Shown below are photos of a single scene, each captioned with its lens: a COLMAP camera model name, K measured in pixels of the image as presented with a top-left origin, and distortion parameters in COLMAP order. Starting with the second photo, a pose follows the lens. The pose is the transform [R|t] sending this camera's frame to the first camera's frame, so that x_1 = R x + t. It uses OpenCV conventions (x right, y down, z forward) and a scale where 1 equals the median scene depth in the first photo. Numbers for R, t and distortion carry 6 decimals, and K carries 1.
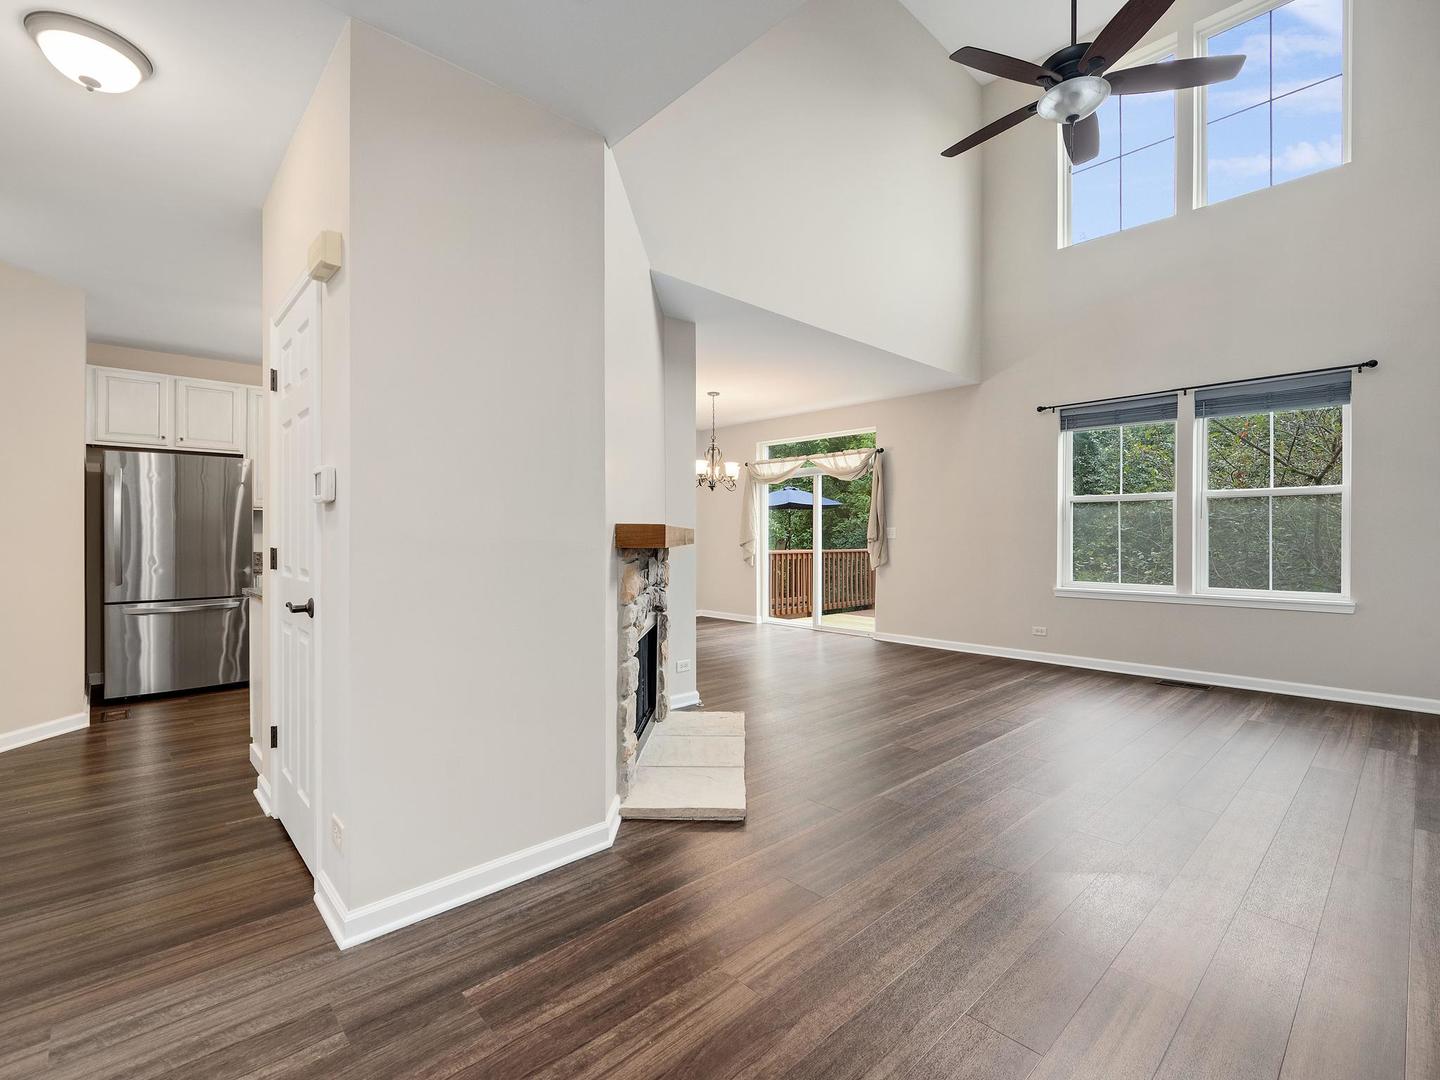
lens RADIAL K [[657.6, 0, 723.5], [0, 657.6, 536.9], [0, 0, 1]] dist [-0.000390, -0.000567]
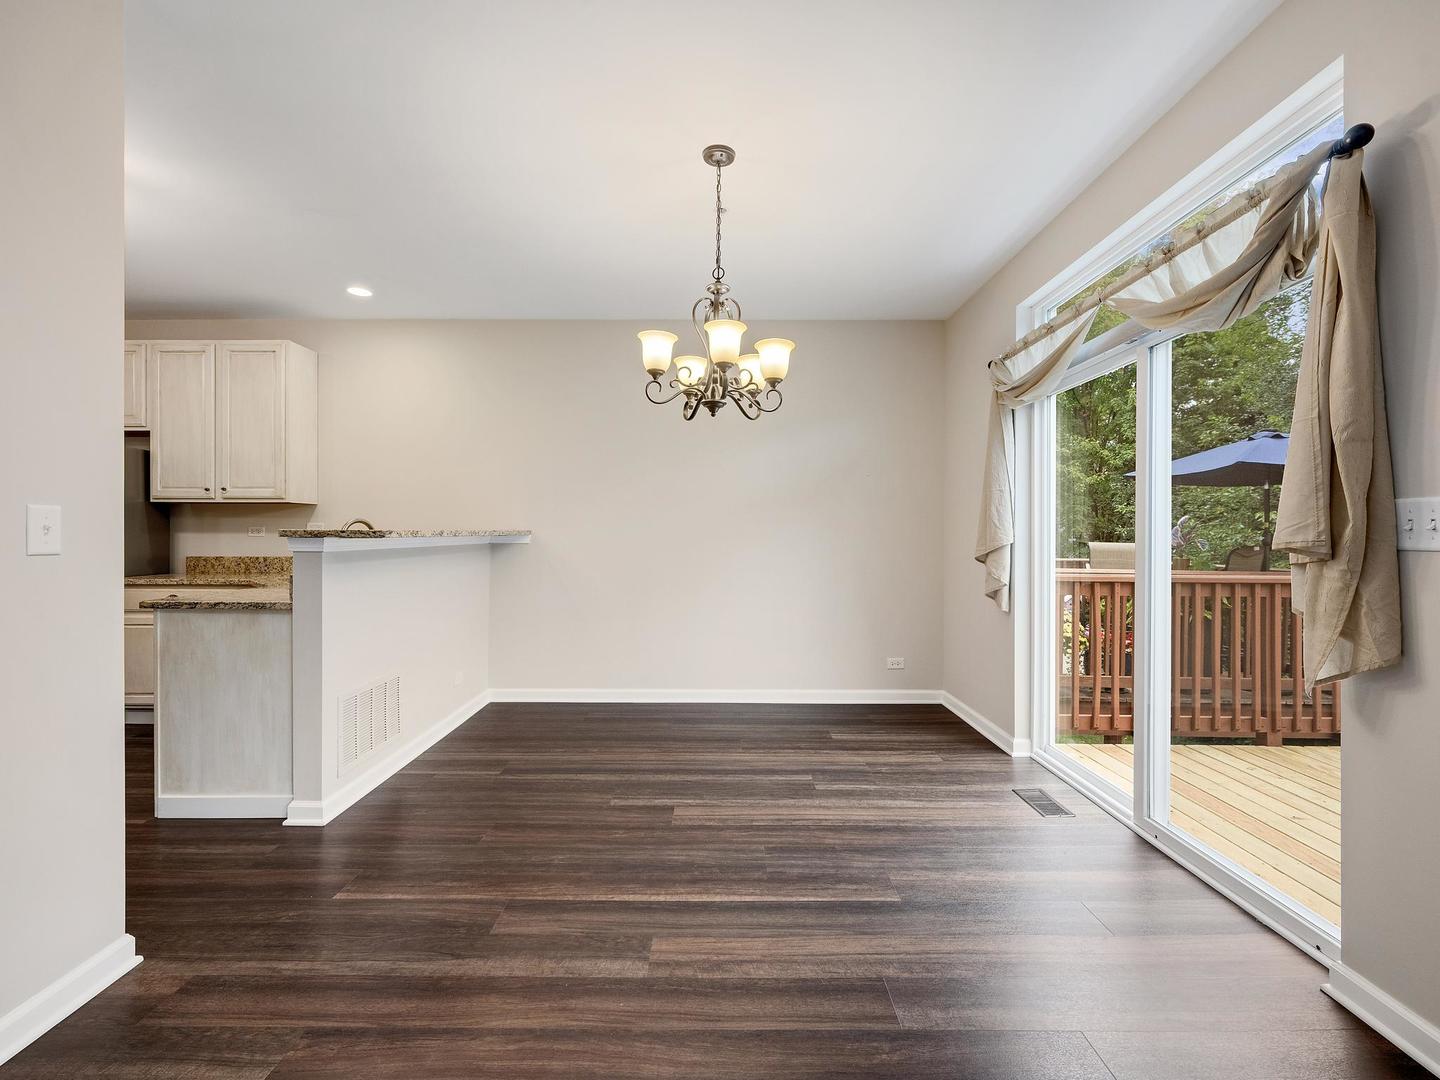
lens RADIAL K [[657.6, 0, 725.1], [0, 657.6, 538.0], [0, 0, 1]] dist [-0.000390, -0.000567]
pose [[0.730690, -0.004182, -0.682697, 0.234980], [-0.002744, 0.999955, -0.009062, 0.002044], [0.682704, 0.008495, 0.730646, 0.706841]]
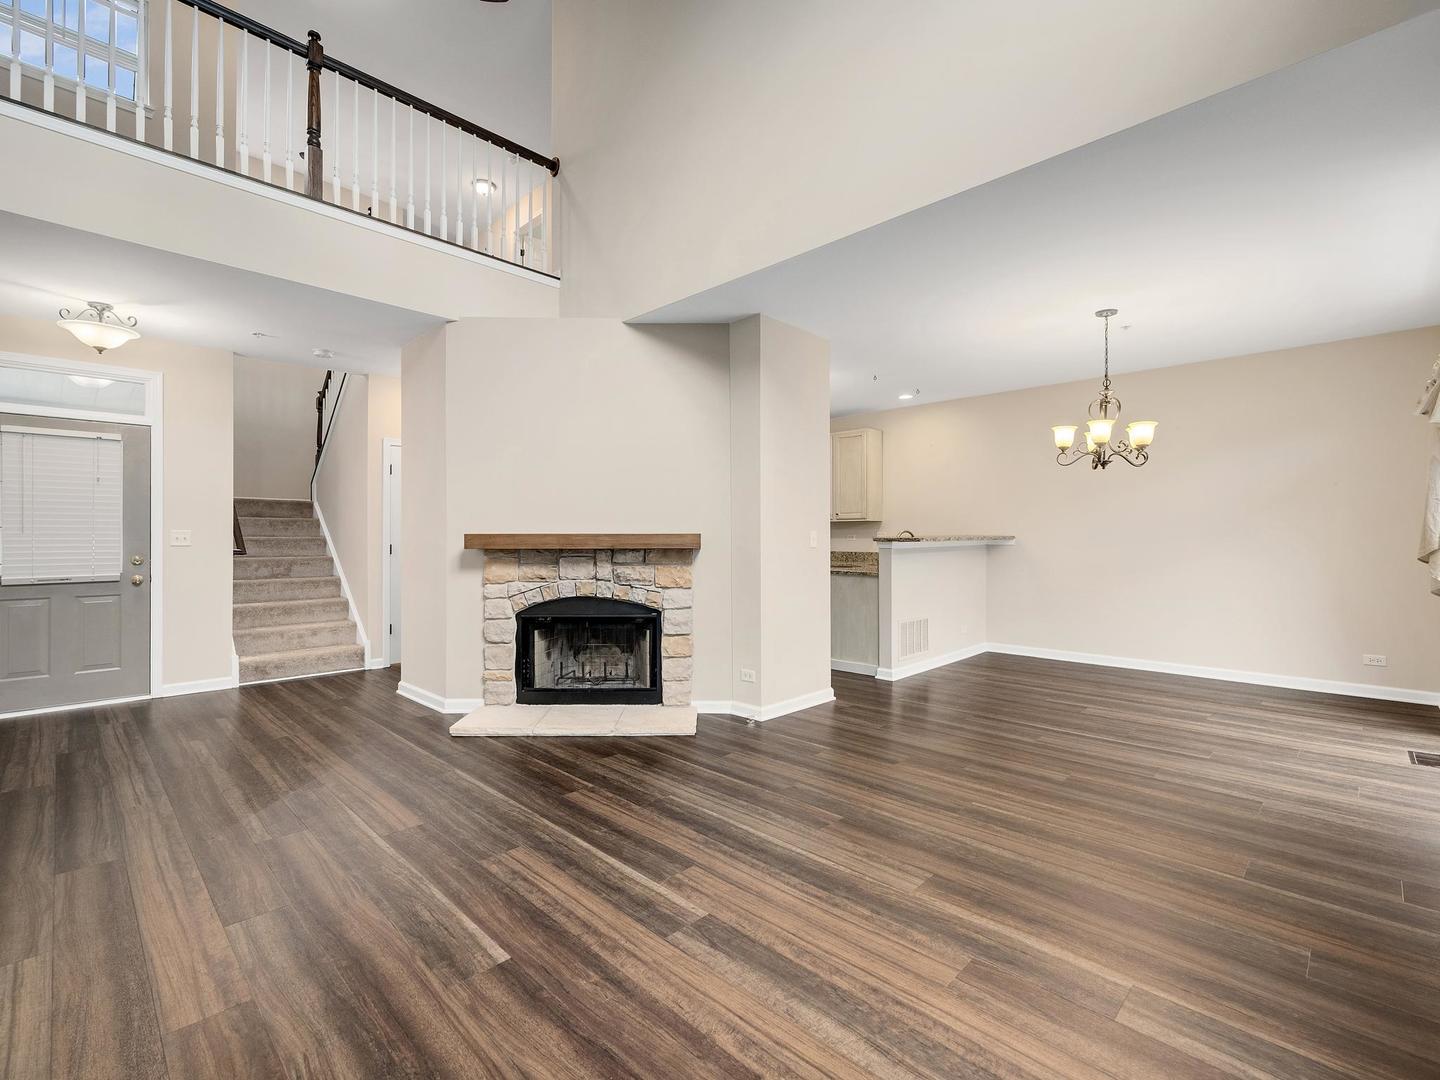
lens RADIAL K [[657.6, 0, 707.2], [0, 657.6, 535.6], [0, 0, 1]] dist [-0.000390, -0.000567]
pose [[0.031362, -0.009715, -0.999461, 0.576060], [-0.005724, 0.999935, -0.009899, 0.000804], [0.999492, 0.006032, 0.031304, 0.583180]]
